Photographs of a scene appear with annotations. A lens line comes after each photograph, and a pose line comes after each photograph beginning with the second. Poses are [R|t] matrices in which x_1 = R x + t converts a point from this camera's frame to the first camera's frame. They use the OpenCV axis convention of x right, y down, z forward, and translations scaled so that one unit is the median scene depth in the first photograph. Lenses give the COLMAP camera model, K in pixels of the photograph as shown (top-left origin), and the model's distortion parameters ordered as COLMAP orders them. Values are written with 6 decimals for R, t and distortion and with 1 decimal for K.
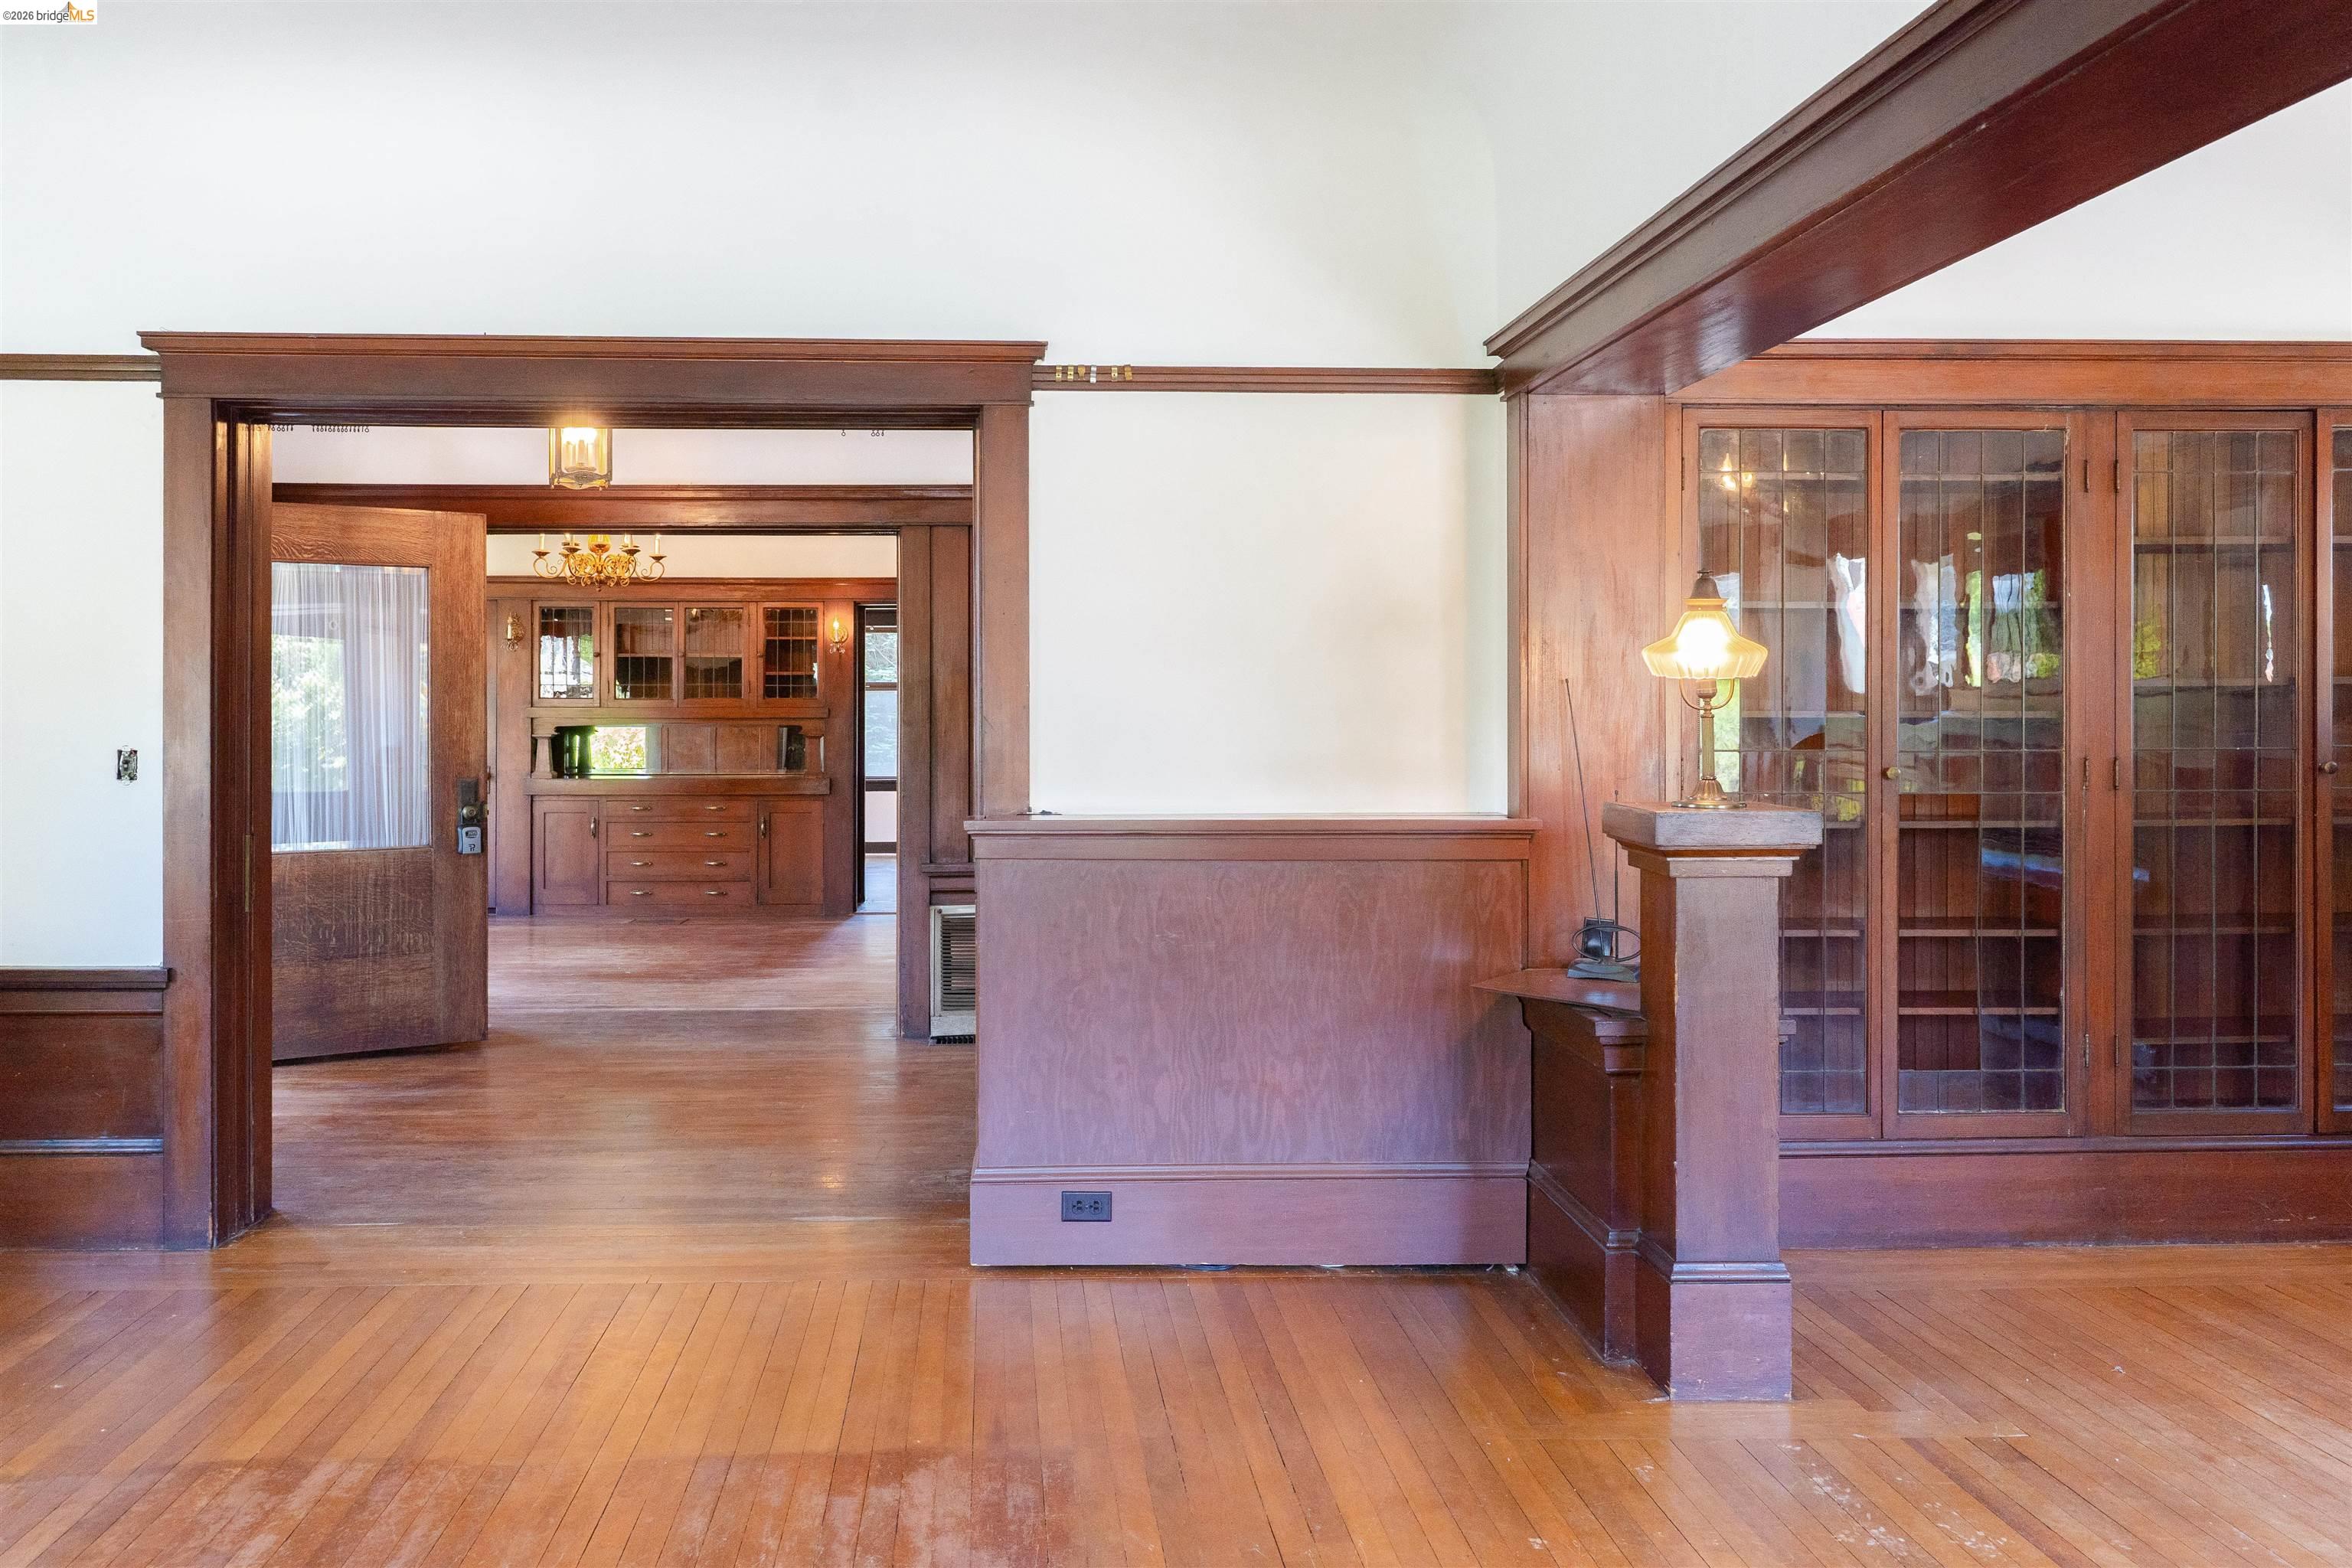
lens RADIAL K [[1825.4, 0, 1176.0], [0, 1825.4, 711.2], [0, 0, 1]] dist [-0.000399, 0.003354]
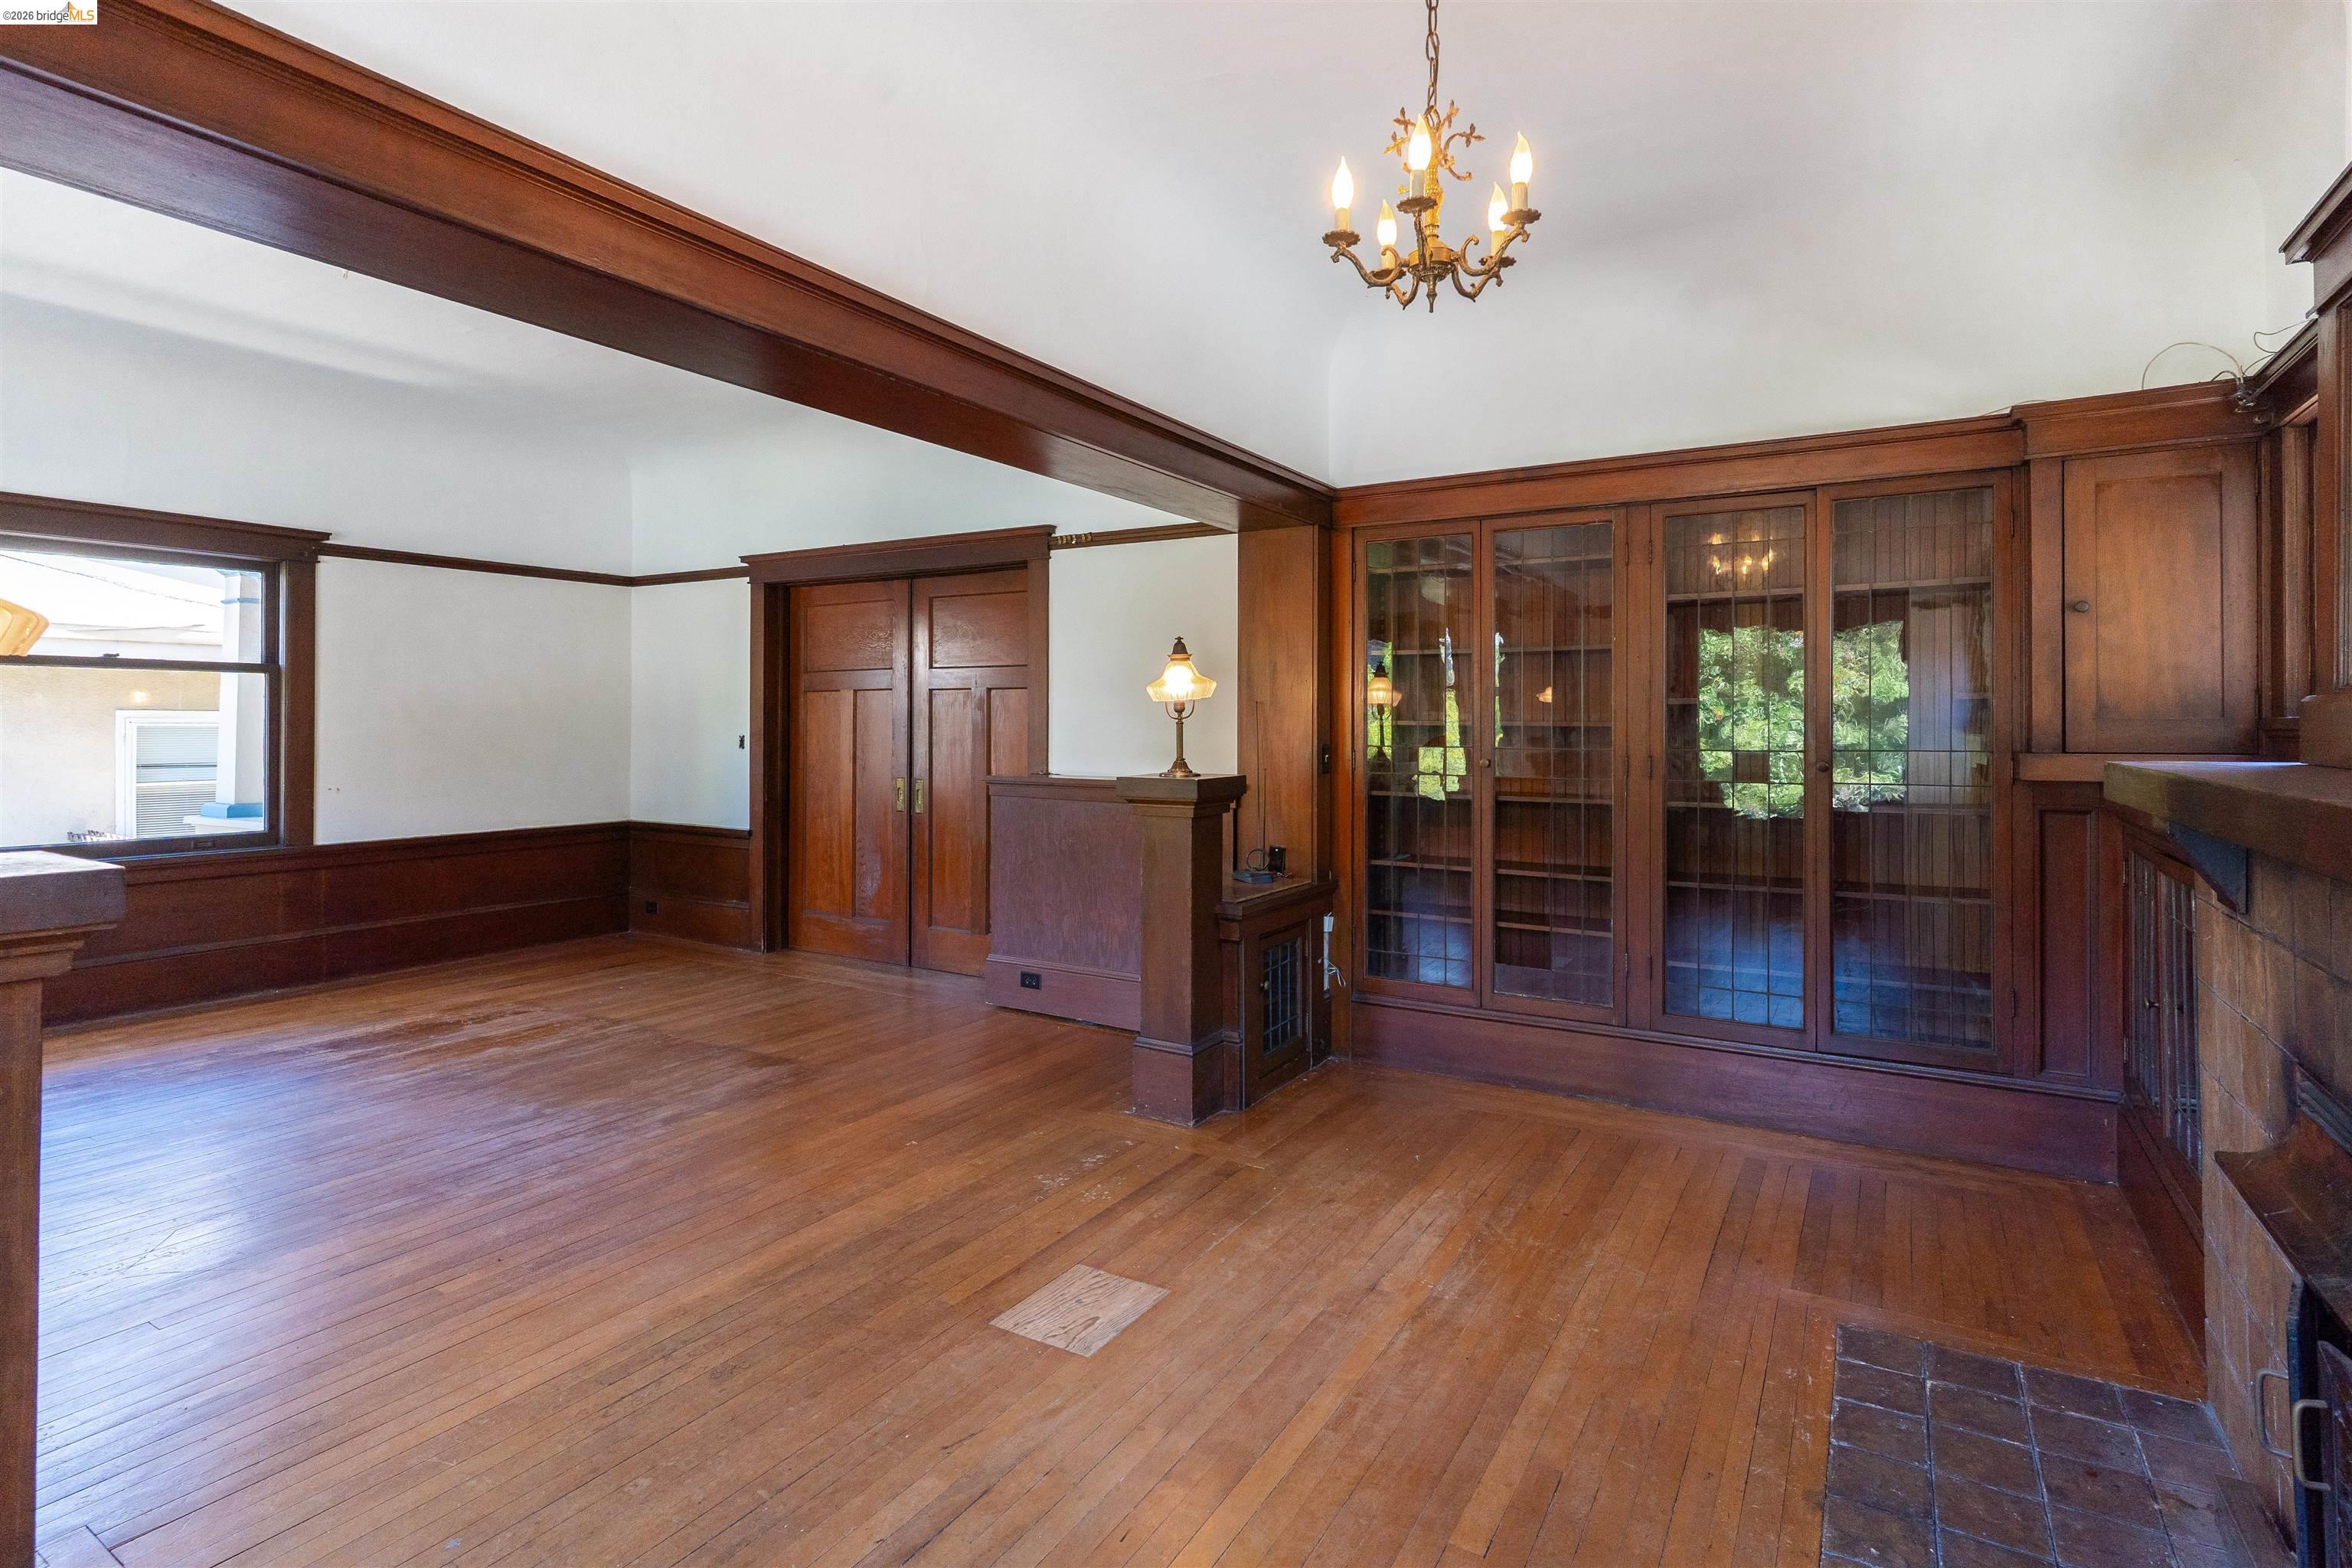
lens RADIAL K [[1155.4, 0, 1177.2], [0, 1155.4, 718.0], [0, 0, 1]] dist [0.000058, -0.000014]
pose [[0.834423, 0.001943, -0.551121, 0.724648], [-0.002928, 0.999995, -0.000908, -0.001315], [0.551117, 0.002372, 0.834425, 0.076410]]
